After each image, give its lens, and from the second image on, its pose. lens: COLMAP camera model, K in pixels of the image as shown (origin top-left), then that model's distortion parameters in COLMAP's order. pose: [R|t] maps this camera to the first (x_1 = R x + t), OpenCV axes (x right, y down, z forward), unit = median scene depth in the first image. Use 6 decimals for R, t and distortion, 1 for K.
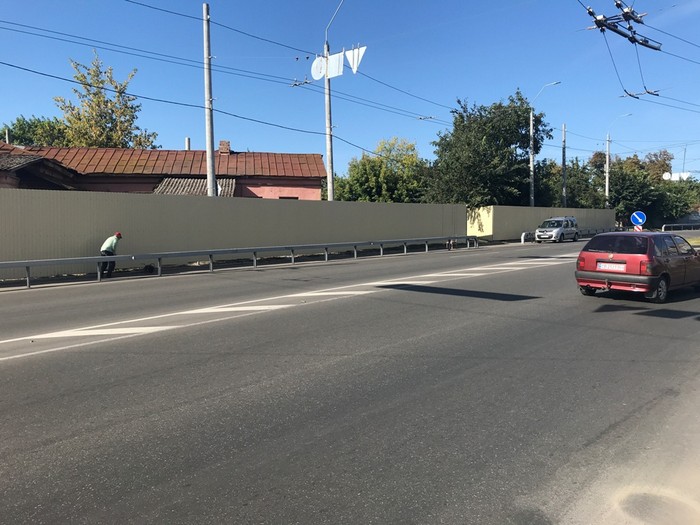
lens RADIAL K [[579.3, 0, 350.0], [0, 579.3, 262.5], [0, 0, 1]] dist [0.028229, -0.066361]
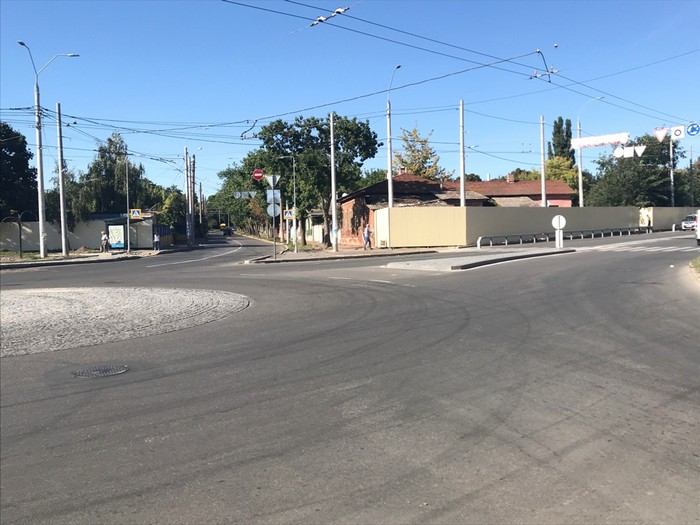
lens RADIAL K [[667.8, 0, 350.0], [0, 667.8, 262.5], [0, 0, 1]] dist [0.003030, 0.011844]
pose [[0.997741, -0.021706, -0.063571, -0.619610], [0.020442, 0.999581, -0.020469, 0.094447], [0.063988, 0.019123, 0.997767, -1.122930]]
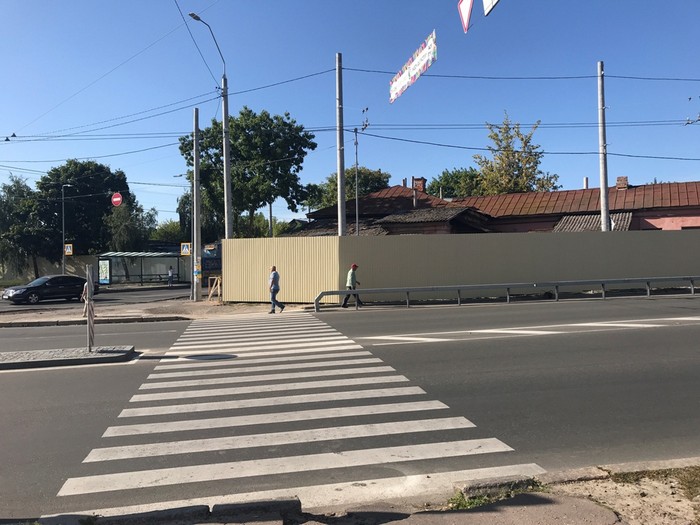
lens RADIAL K [[579.3, 0, 350.0], [0, 579.3, 262.5], [0, 0, 1]] dist [0.028229, -0.066361]
pose [[0.784504, -0.012020, -0.620007, 0.051215], [-0.022512, 0.998601, -0.047844, 0.006959], [0.619715, 0.051491, 0.783136, -0.128087]]
